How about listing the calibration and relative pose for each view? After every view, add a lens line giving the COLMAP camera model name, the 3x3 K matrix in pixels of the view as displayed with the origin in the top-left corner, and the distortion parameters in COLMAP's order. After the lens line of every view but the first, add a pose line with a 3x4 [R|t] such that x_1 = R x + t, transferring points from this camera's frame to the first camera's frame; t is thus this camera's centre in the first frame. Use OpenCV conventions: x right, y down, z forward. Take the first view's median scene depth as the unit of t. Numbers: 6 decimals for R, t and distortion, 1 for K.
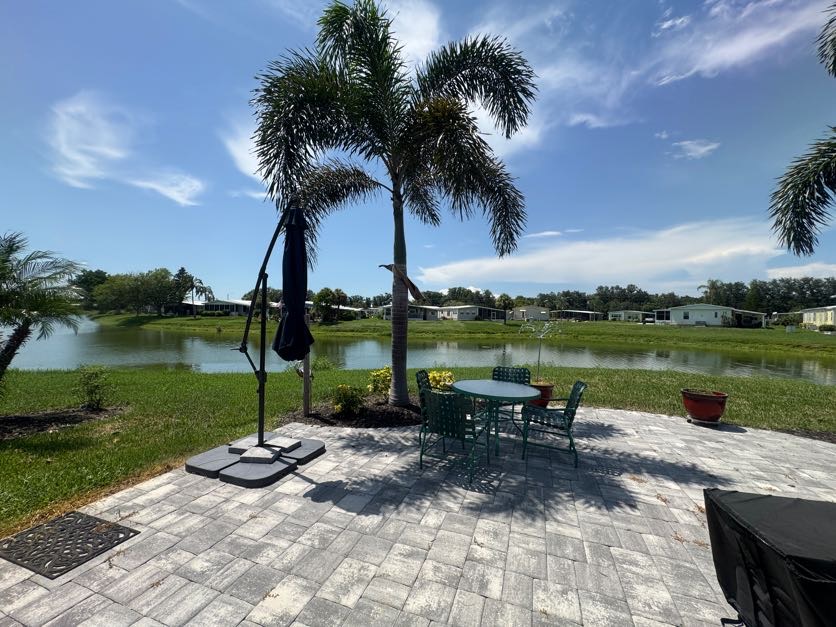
lens RADIAL K [[331.7, 0, 416.9], [0, 331.7, 313.7], [0, 0, 1]] dist [-0.000596, -0.000413]
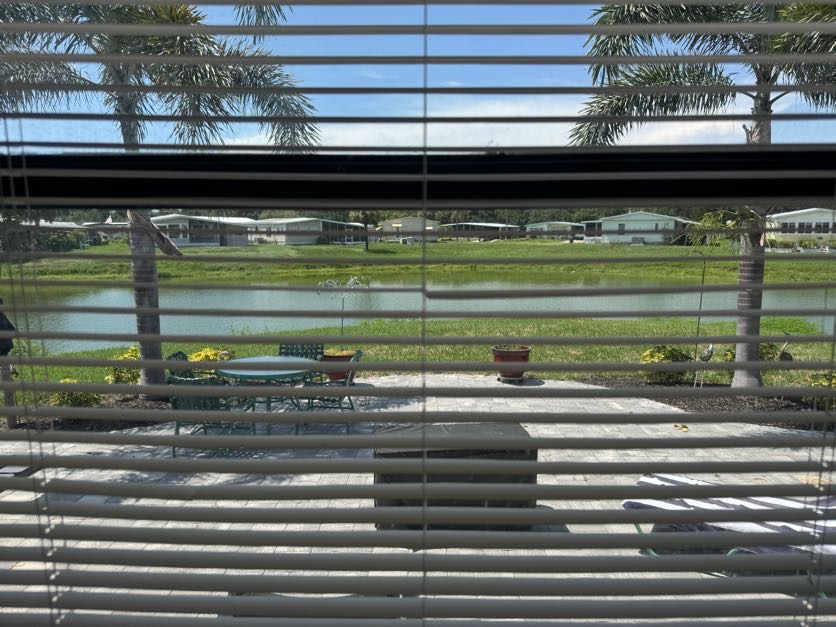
lens RADIAL K [[597.5, 0, 418.0], [0, 597.5, 313.5], [0, 0, 1]] dist [0.005439, 0.000263]
pose [[0.945978, -0.066303, 0.317380, 0.095872], [0.020480, 0.989133, 0.145592, -0.101980], [-0.323584, -0.131227, 0.937055, -0.451399]]
